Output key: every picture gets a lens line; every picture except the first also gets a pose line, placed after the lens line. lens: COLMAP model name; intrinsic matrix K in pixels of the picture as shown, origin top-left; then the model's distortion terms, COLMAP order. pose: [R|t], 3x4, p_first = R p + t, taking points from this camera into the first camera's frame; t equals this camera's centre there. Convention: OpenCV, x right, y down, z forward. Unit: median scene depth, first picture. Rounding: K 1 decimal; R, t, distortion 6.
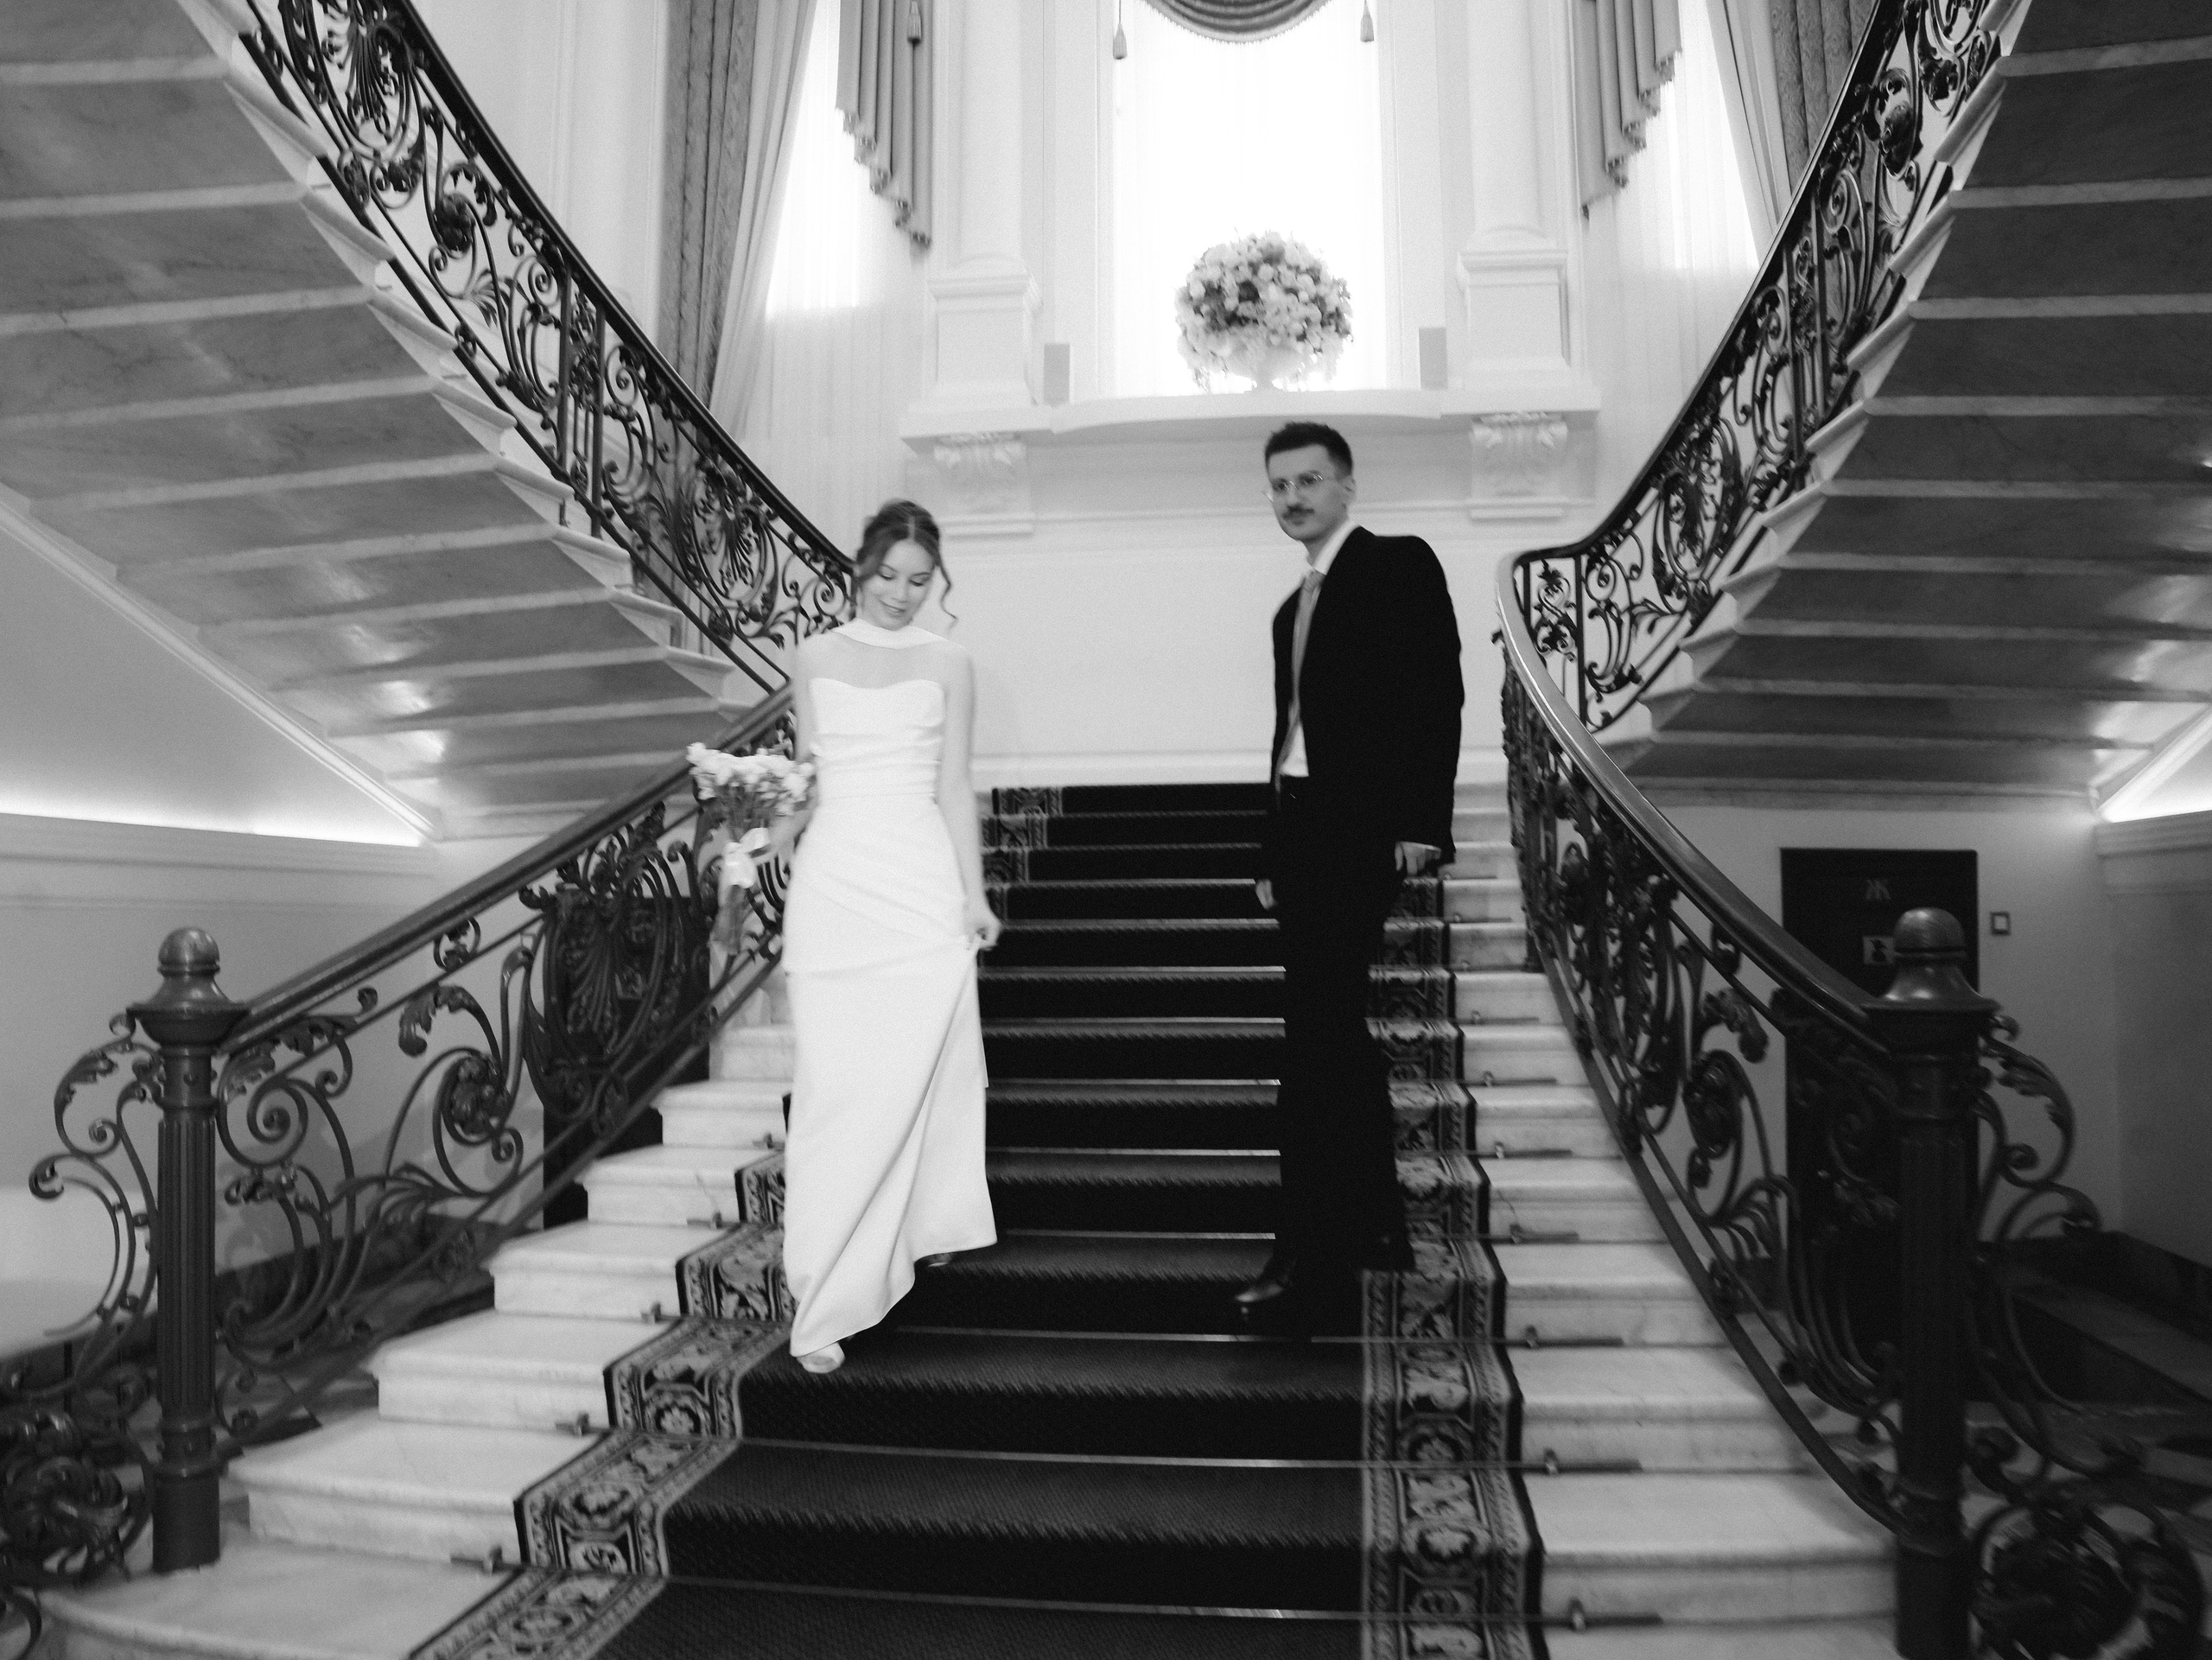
lens RADIAL K [[1687.5, 0, 1101.7], [0, 1687.5, 823.3], [0, 0, 1]] dist [-0.112724, 0.110001]
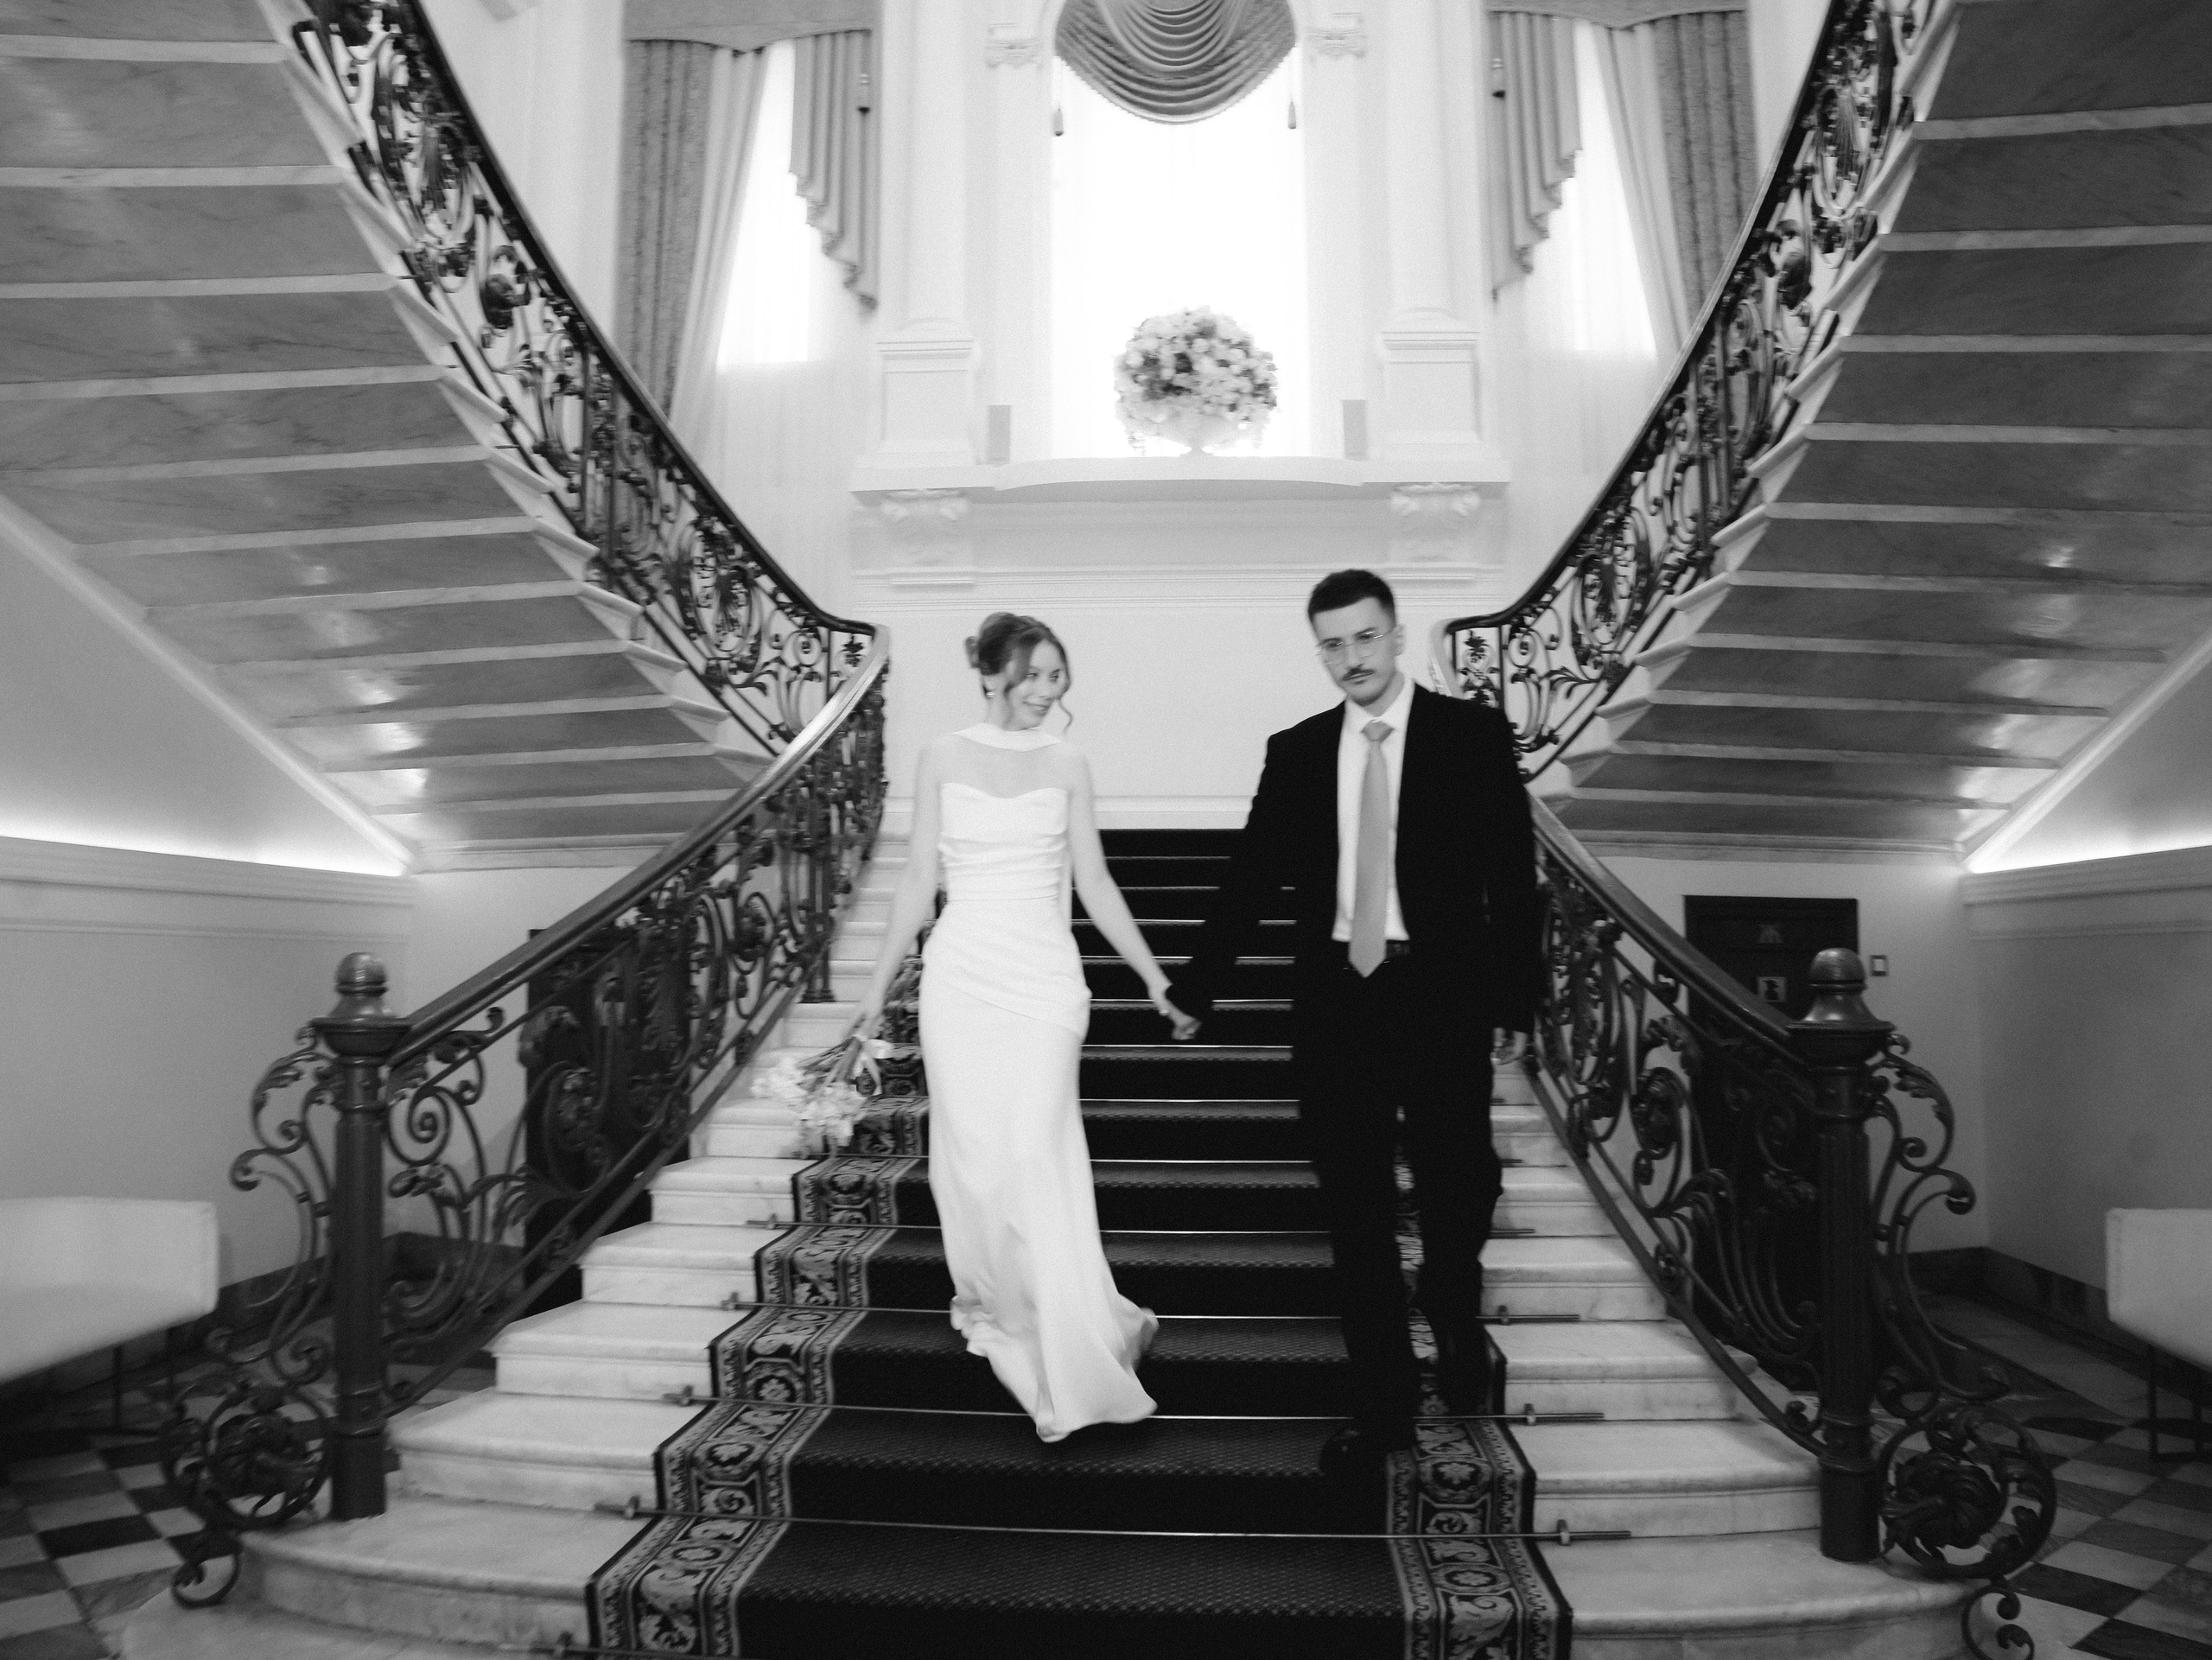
lens RADIAL K [[1702.2, 0, 1108.6], [0, 1702.2, 776.3], [0, 0, 1]] dist [-0.101260, 0.117881]
pose [[0.997153, 0.016402, 0.073599, -0.067270], [-0.012706, 0.998648, -0.050408, -0.003373], [-0.074326, 0.049330, 0.996013, -0.105446]]
